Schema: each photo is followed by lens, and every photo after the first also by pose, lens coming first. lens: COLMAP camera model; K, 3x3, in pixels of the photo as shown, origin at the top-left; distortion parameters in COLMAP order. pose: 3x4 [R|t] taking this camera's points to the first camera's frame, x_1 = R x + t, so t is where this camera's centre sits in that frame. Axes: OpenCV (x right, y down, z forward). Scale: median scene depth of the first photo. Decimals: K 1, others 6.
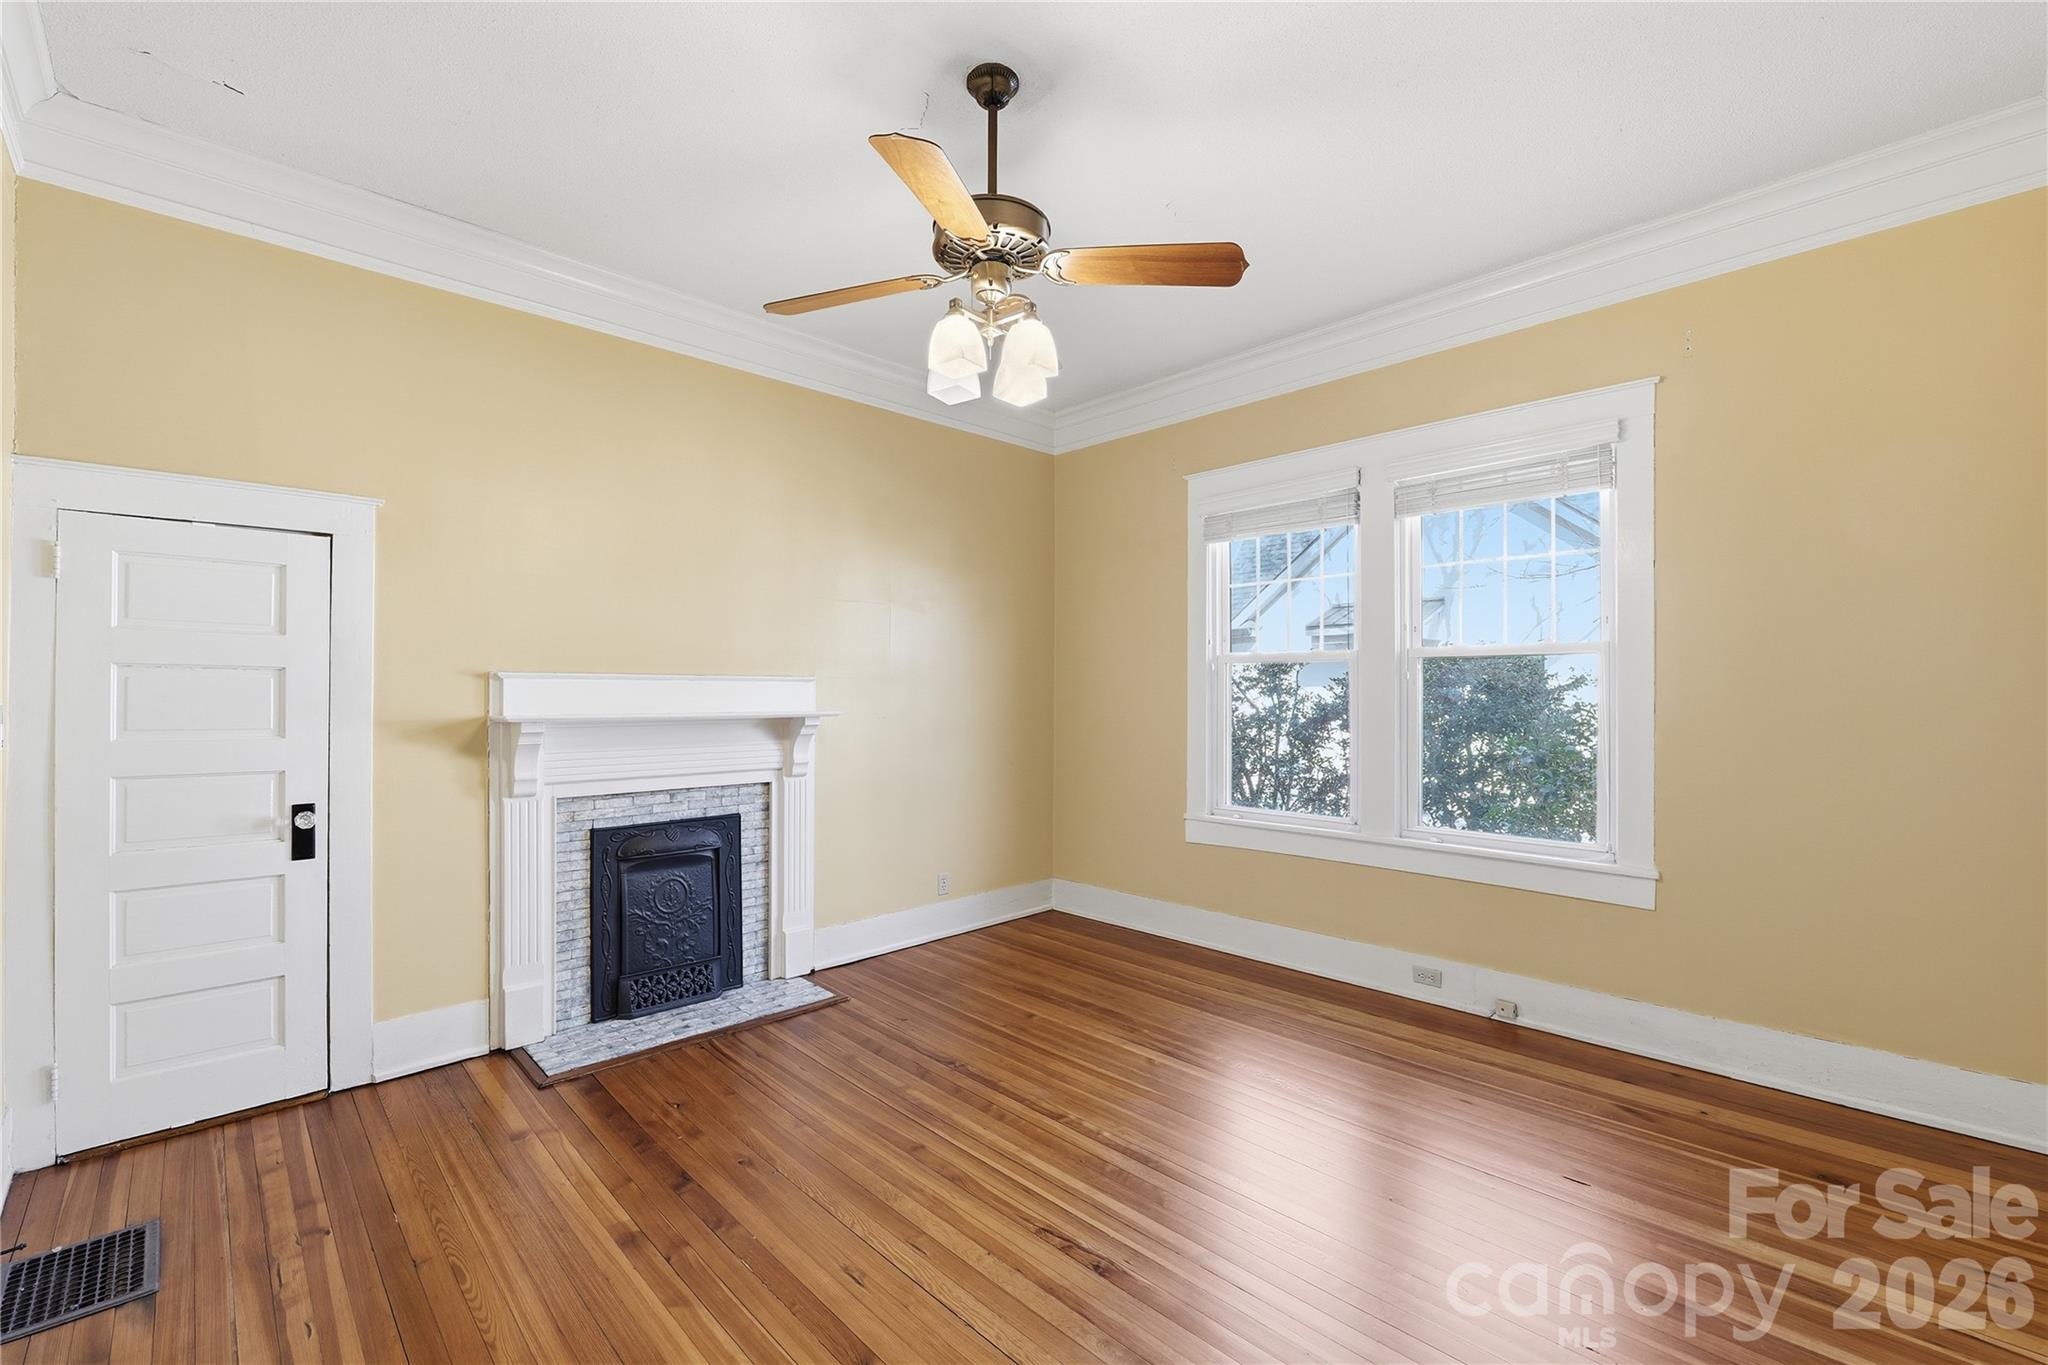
lens RADIAL K [[854.9, 0, 1017.1], [0, 854.9, 687.7], [0, 0, 1]] dist [-0.011793, 0.000499]
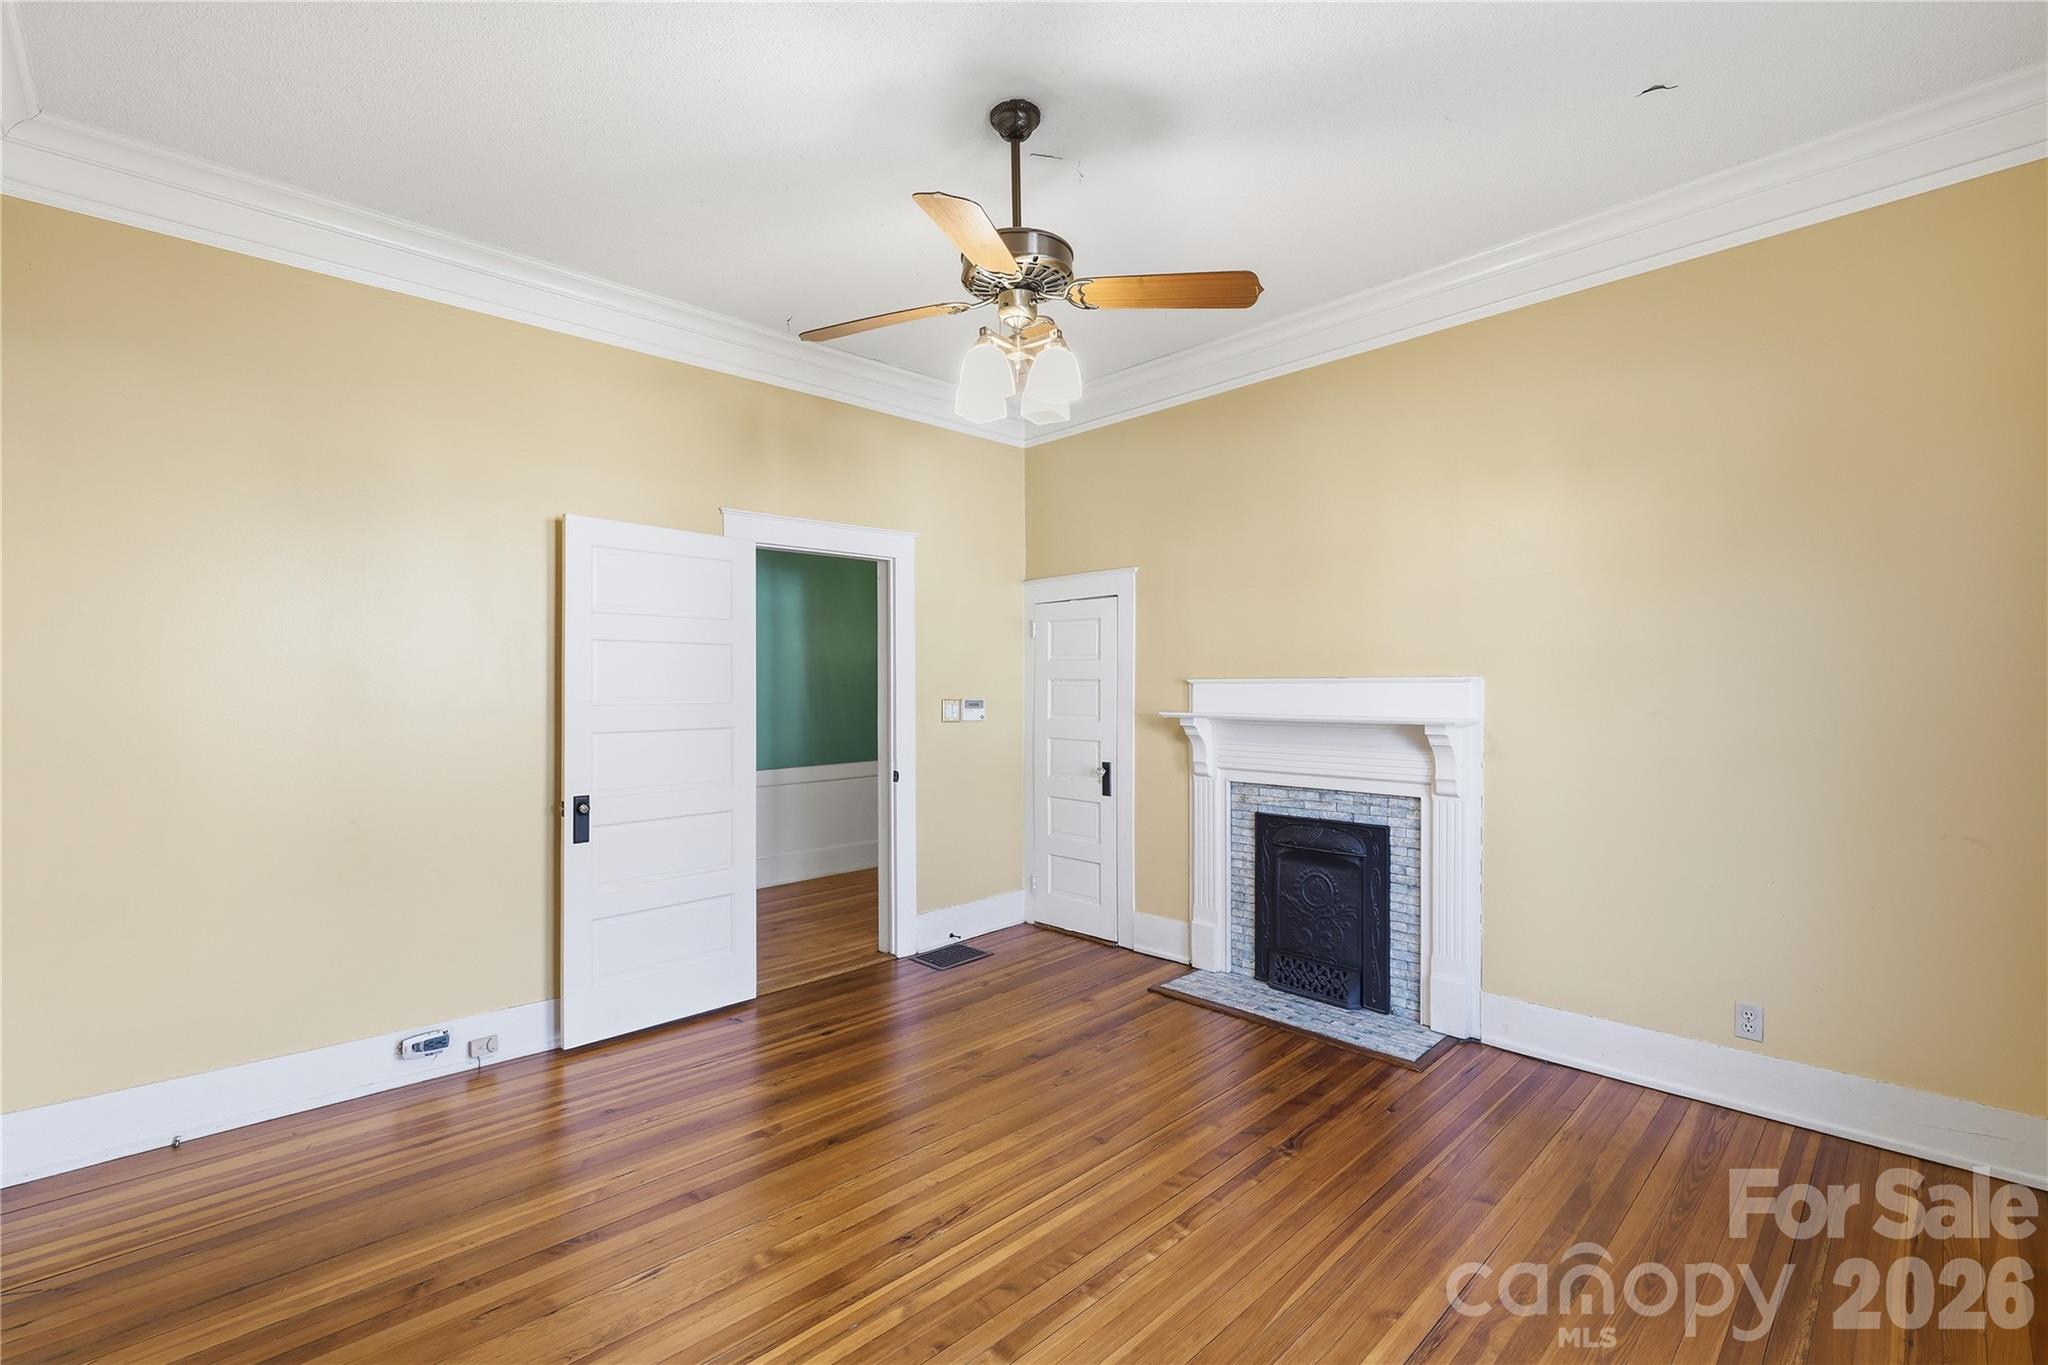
lens RADIAL K [[895.6, 0, 1018.3], [0, 895.6, 682.9], [0, 0, 1]] dist [-0.008587, -0.000353]
pose [[-0.003214, -0.005236, -0.999981, 0.728988], [0.008211, 0.999952, -0.005262, -0.006790], [0.999961, -0.008228, -0.003171, 0.684525]]
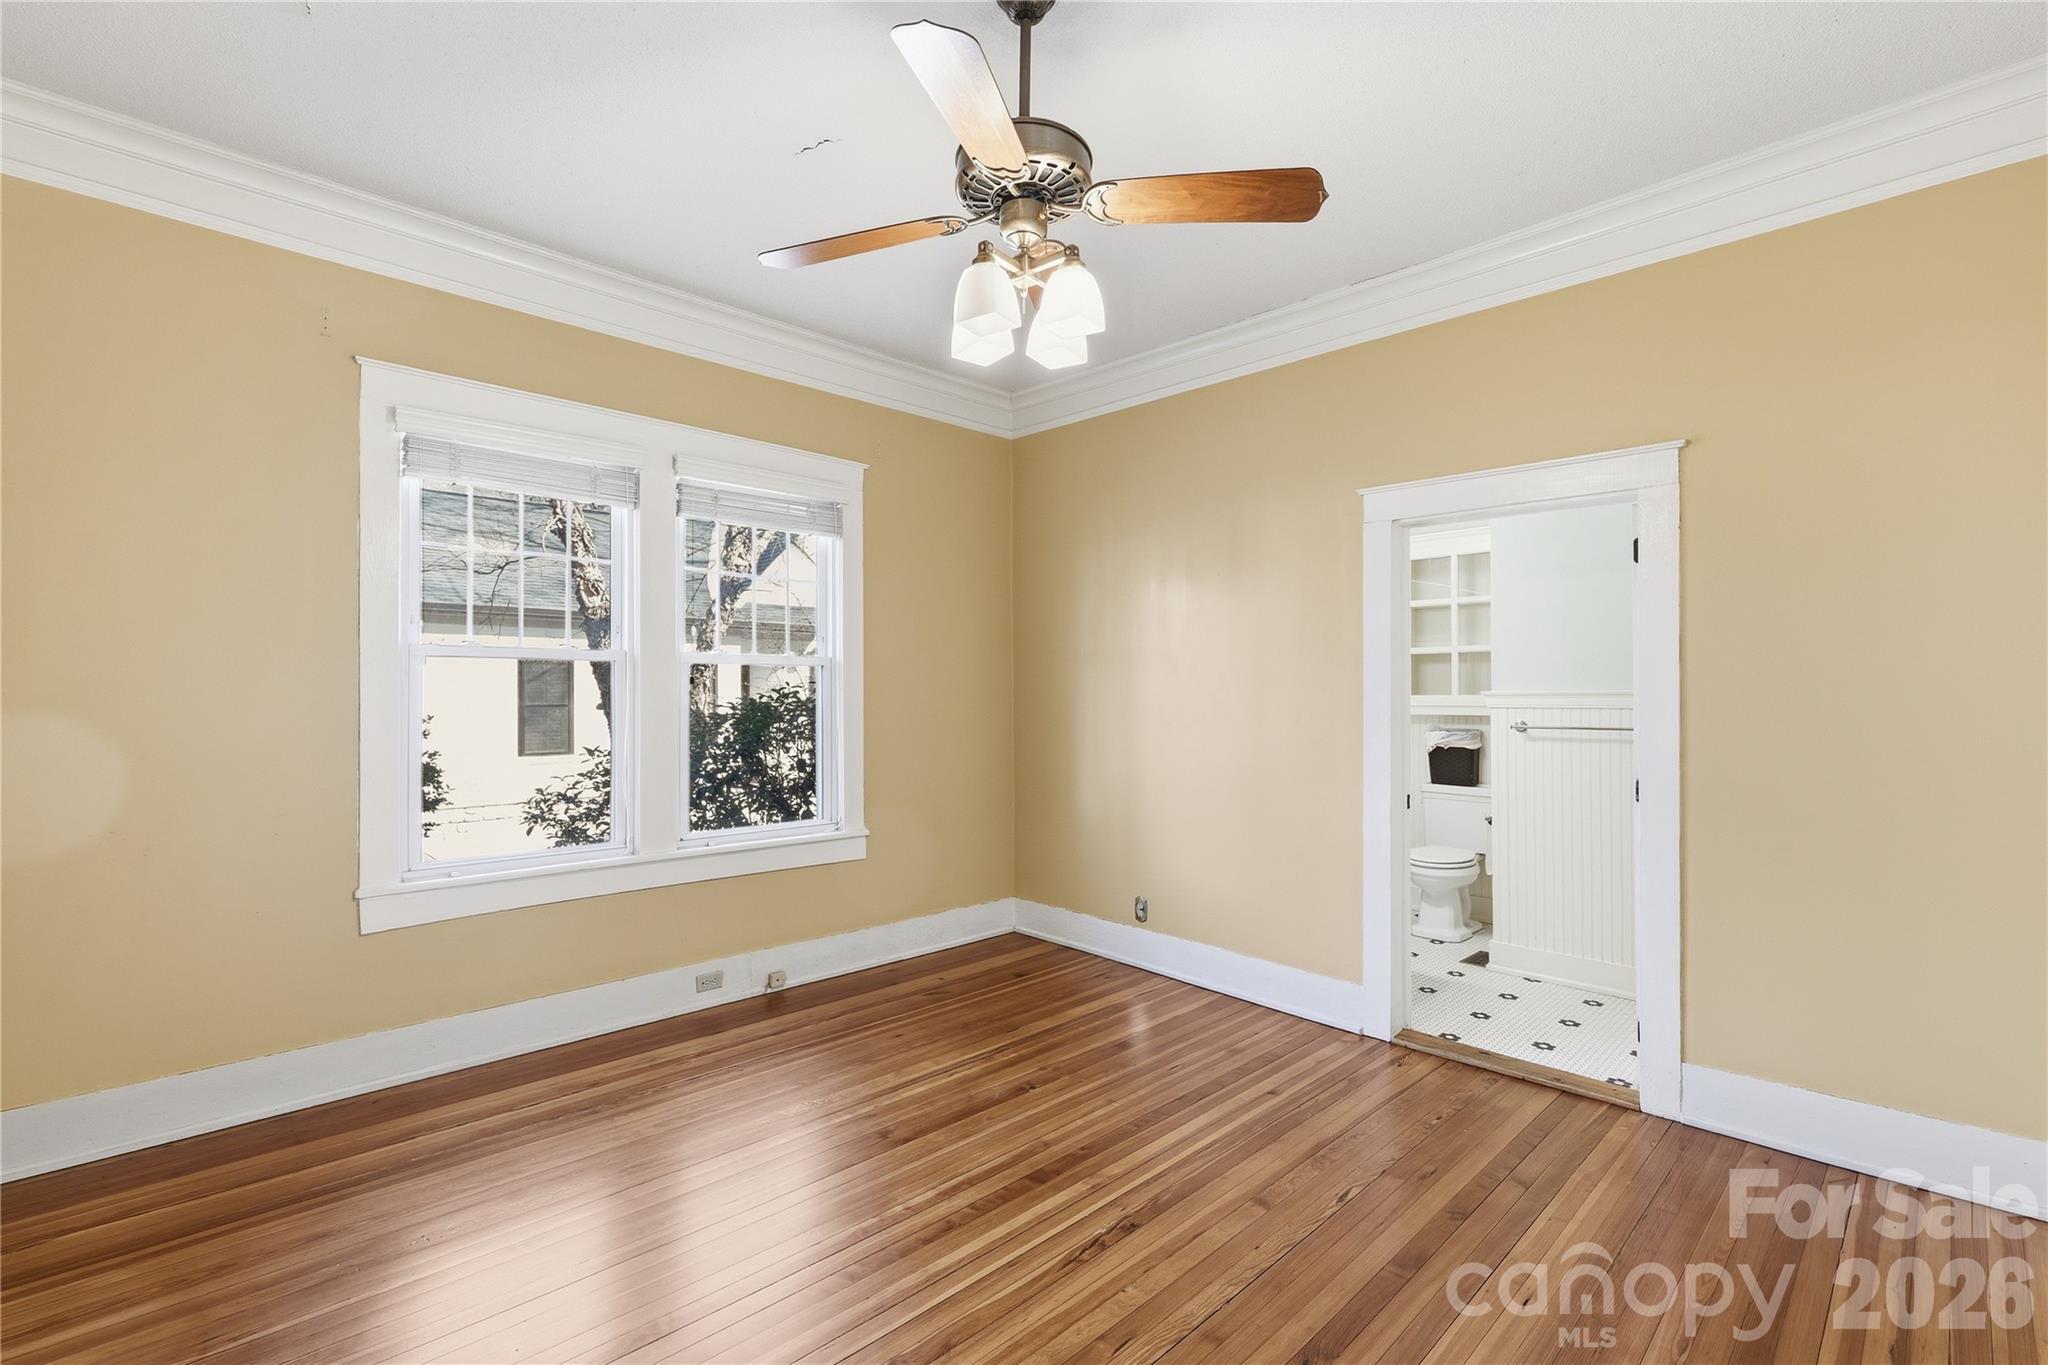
lens RADIAL K [[918.9, 0, 1030.5], [0, 918.9, 685.9], [0, 0, 1]] dist [-0.001698, -0.000018]
pose [[-0.006481, 0.008363, 0.999944, -0.651273], [-0.006660, 0.999942, -0.008406, -0.002316], [-0.999957, -0.006714, -0.006424, 0.680211]]
